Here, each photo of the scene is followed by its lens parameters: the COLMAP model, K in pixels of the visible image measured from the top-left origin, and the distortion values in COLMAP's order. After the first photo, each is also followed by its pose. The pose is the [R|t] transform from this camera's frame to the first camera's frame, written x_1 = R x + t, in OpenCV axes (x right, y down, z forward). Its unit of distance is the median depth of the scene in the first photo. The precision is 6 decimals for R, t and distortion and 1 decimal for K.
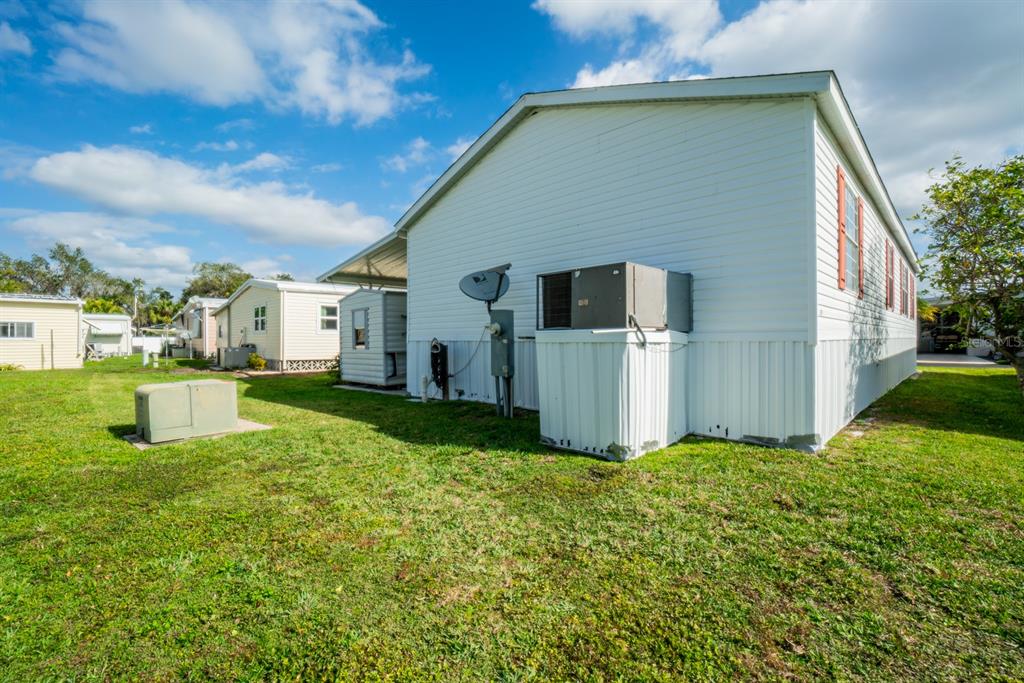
lens RADIAL K [[453.1, 0, 505.2], [0, 453.1, 342.3], [0, 0, 1]] dist [-0.065597, 0.023133]
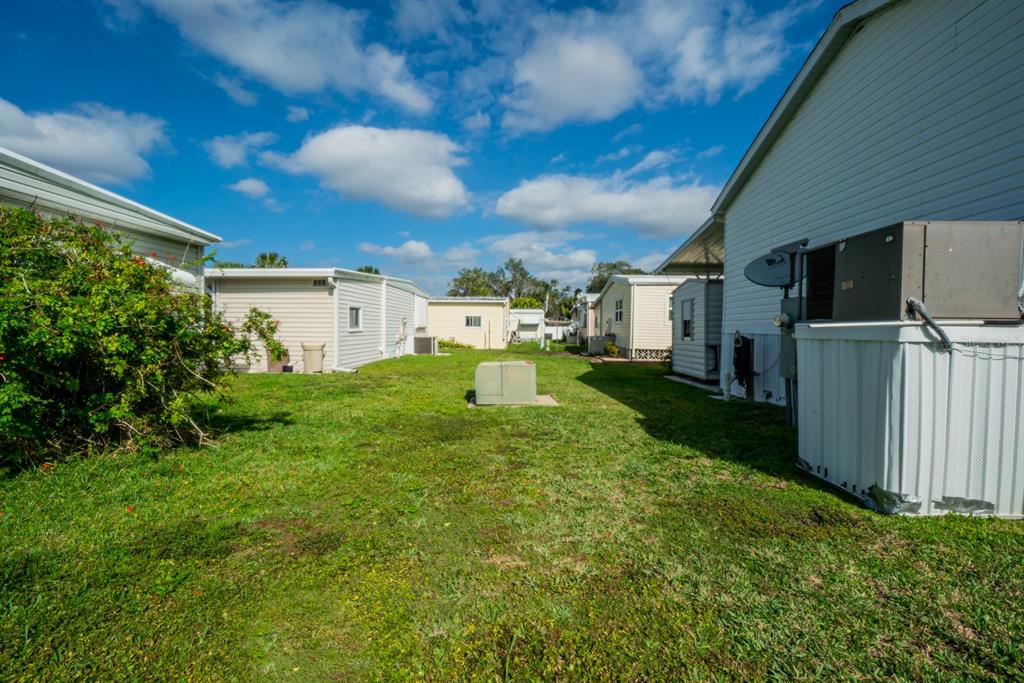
lens RADIAL K [[453.9, 0, 512.0], [0, 453.9, 341.5], [0, 0, 1]] dist [0.001396, 0.000093]
pose [[0.697447, 0.027738, -0.716099, 0.110278], [-0.013515, 0.999582, 0.025556, -0.002918], [0.716509, -0.008146, 0.697531, 0.033281]]
